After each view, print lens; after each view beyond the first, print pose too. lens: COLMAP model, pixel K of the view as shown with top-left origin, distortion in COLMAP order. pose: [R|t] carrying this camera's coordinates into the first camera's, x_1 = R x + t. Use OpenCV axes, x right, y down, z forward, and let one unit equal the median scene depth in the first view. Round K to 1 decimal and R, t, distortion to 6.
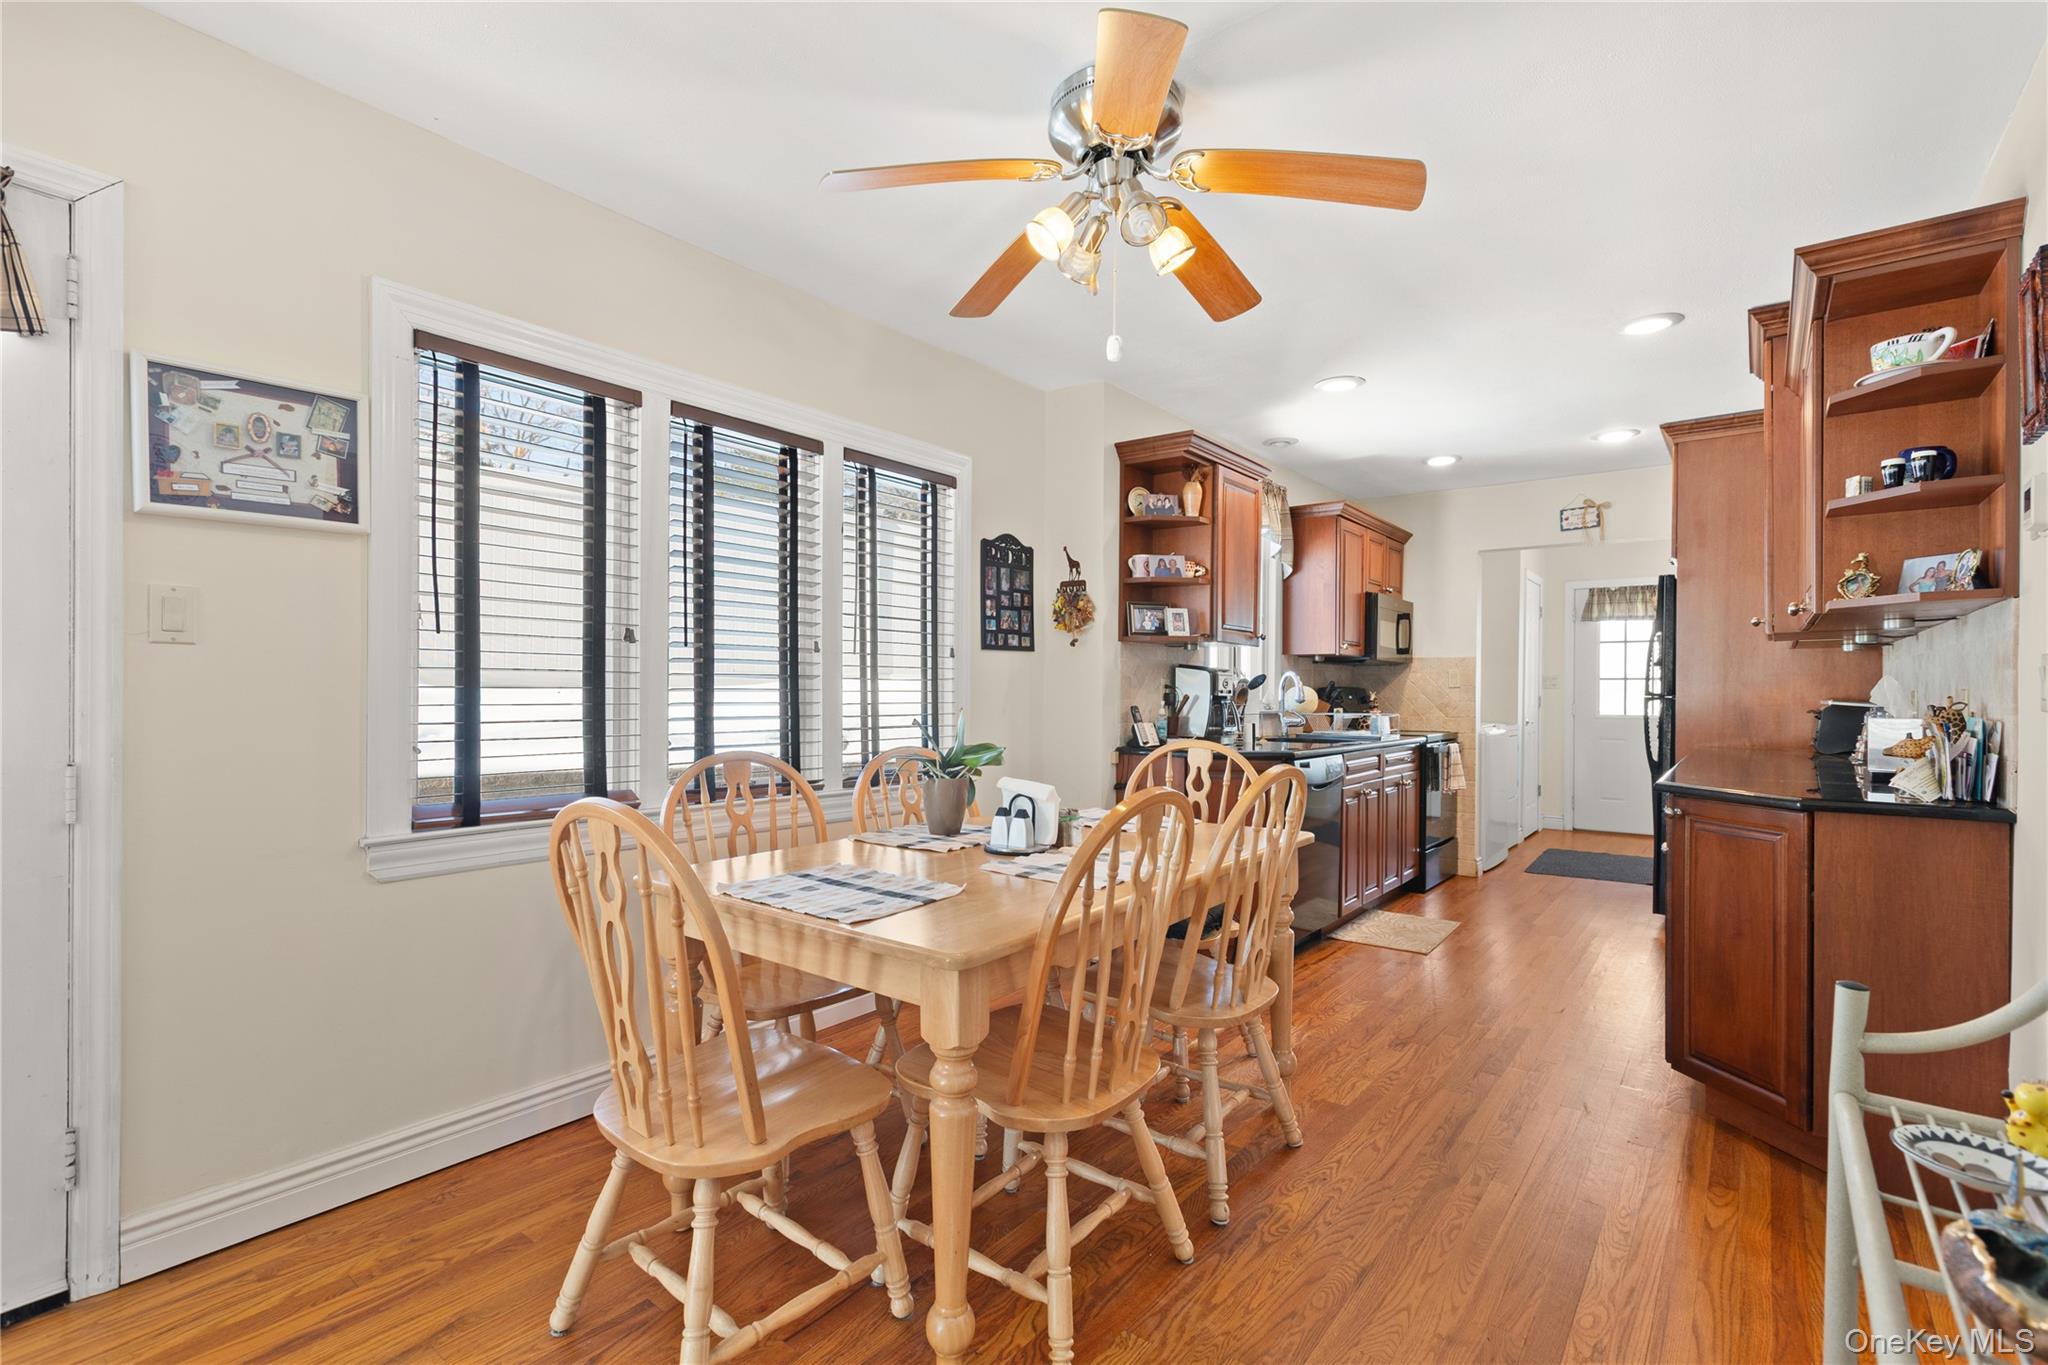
lens RADIAL K [[936.8, 0, 1023.1], [0, 936.8, 693.0], [0, 0, 1]] dist [0.002828, -0.000107]
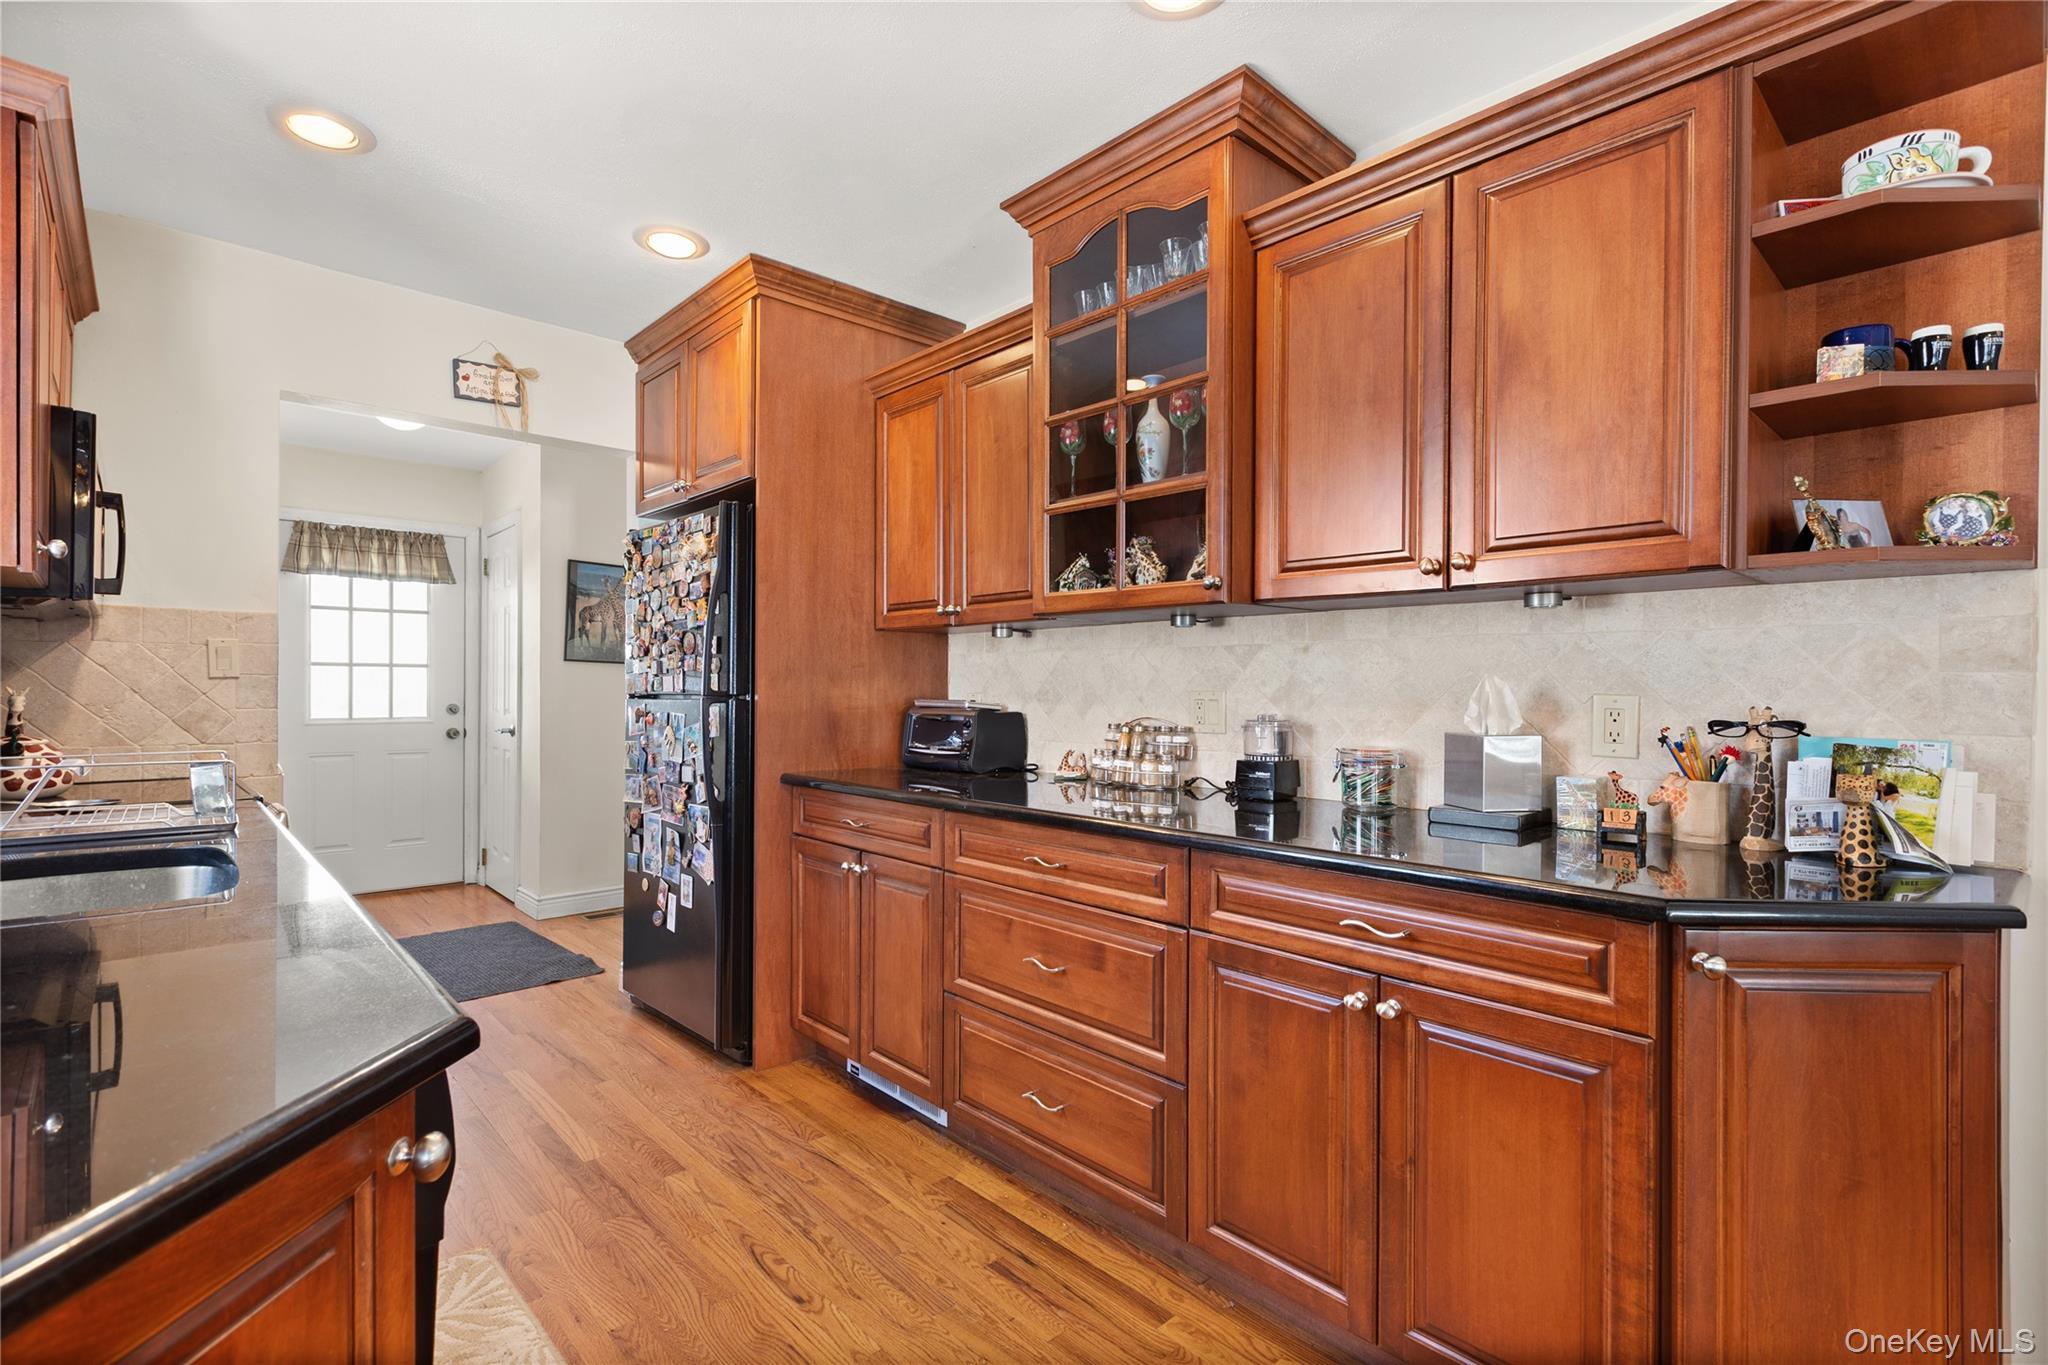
lens RADIAL K [[936.8, 0, 1016.7], [0, 936.8, 690.6], [0, 0, 1]] dist [0.002828, -0.000107]
pose [[0.157838, -0.005672, 0.987449, 0.057349], [-0.003564, 0.999974, 0.006314, -0.002805], [-0.987459, -0.004515, 0.157813, 0.425251]]
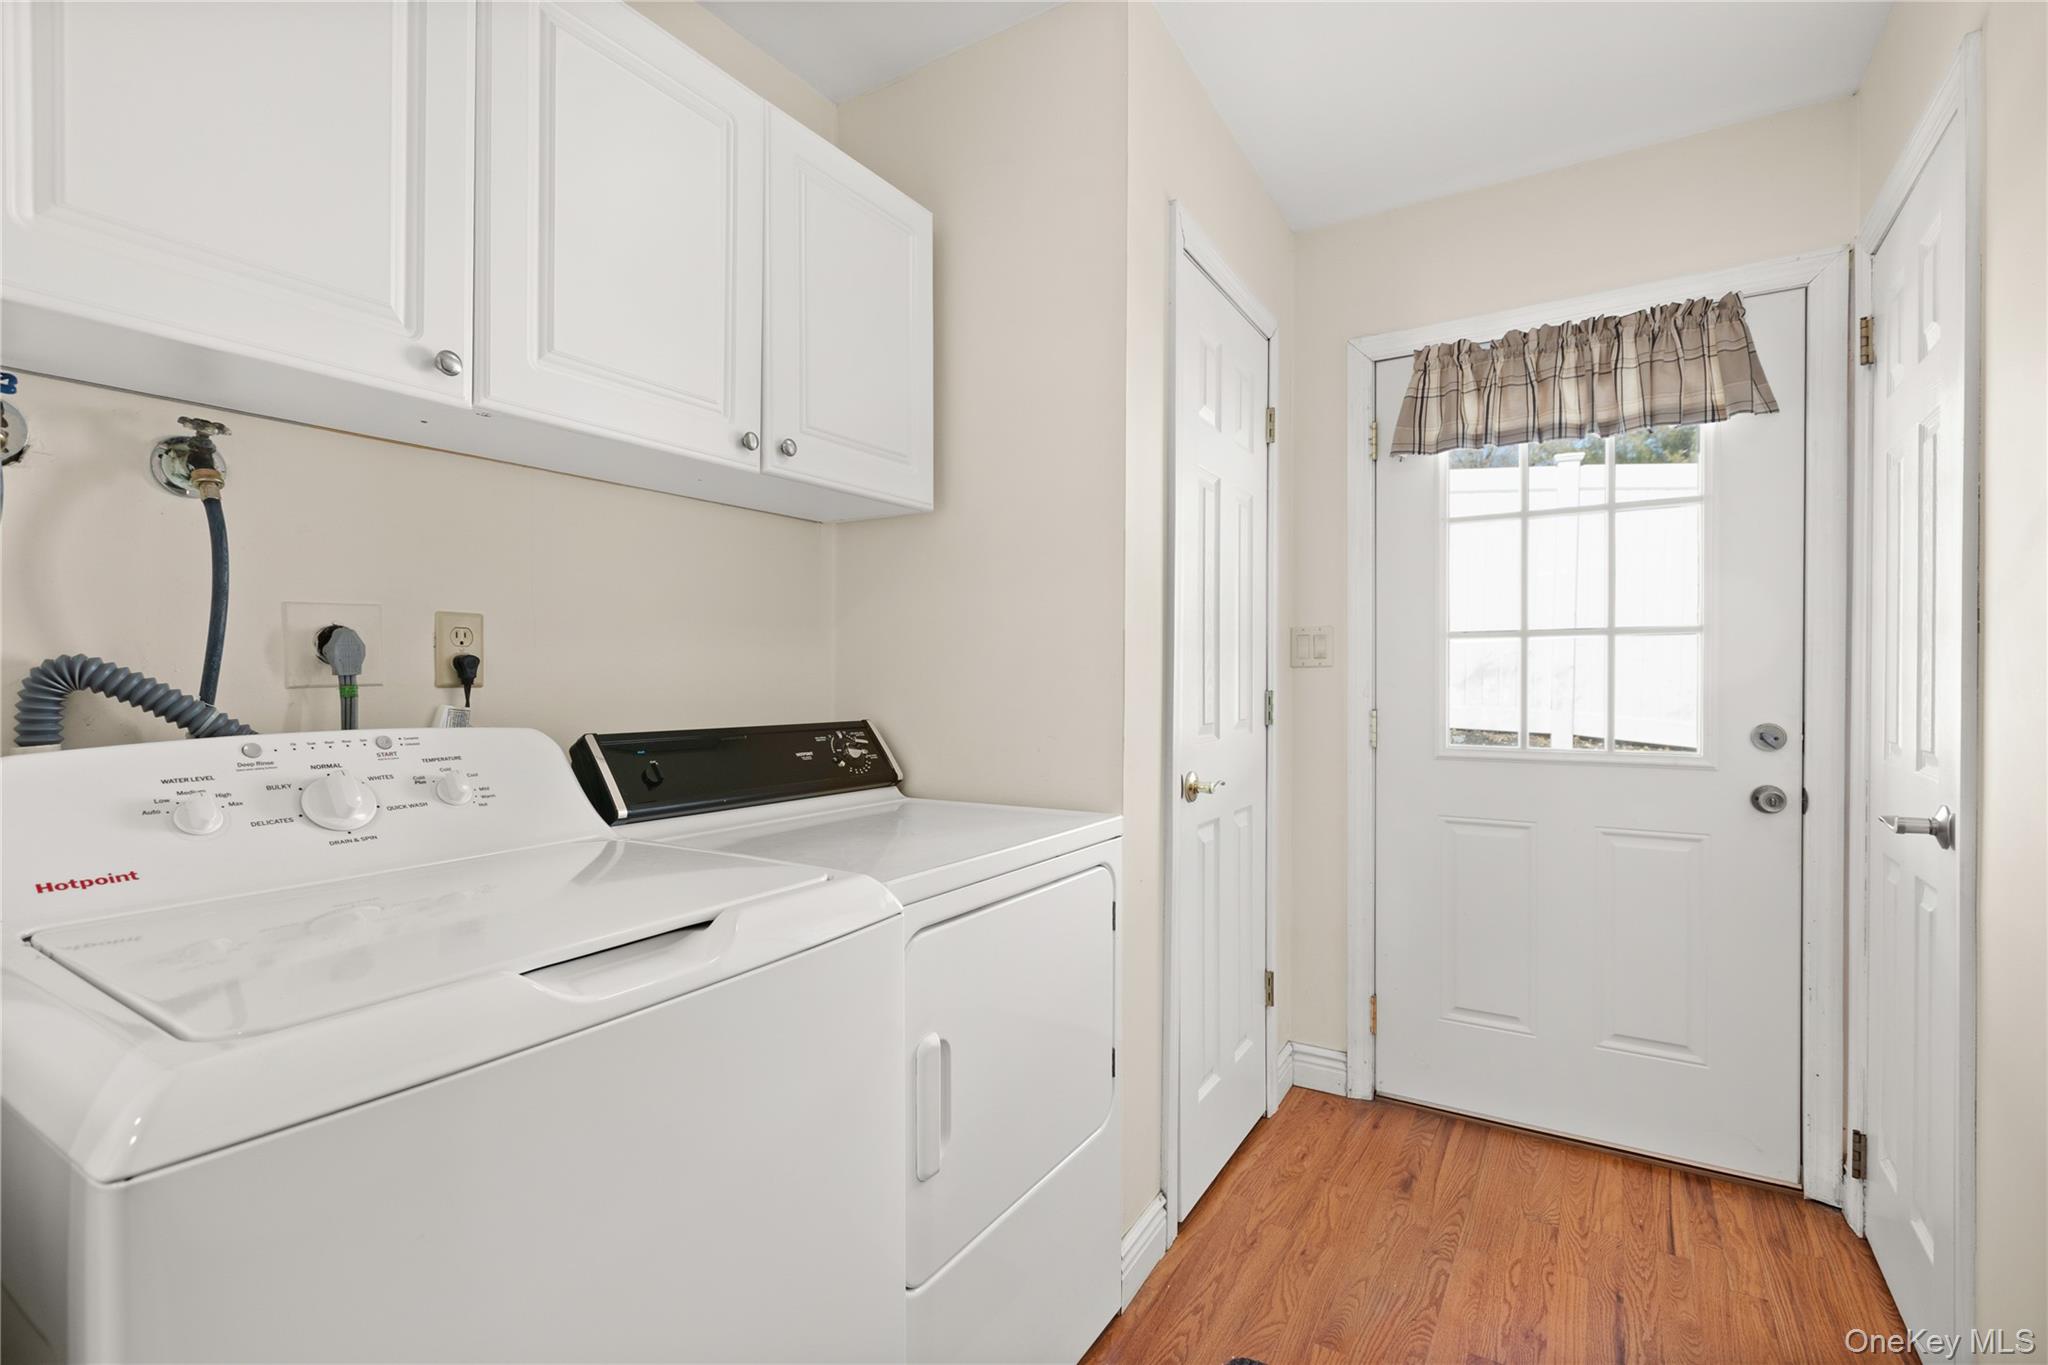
lens RADIAL K [[936.8, 0, 1014.1], [0, 936.8, 685.0], [0, 0, 1]] dist [0.002828, -0.000107]
pose [[0.995439, -0.006276, 0.095197, 0.442626], [0.005794, 0.999969, 0.005342, -0.000710], [-0.095228, -0.004766, 0.995444, 0.704389]]
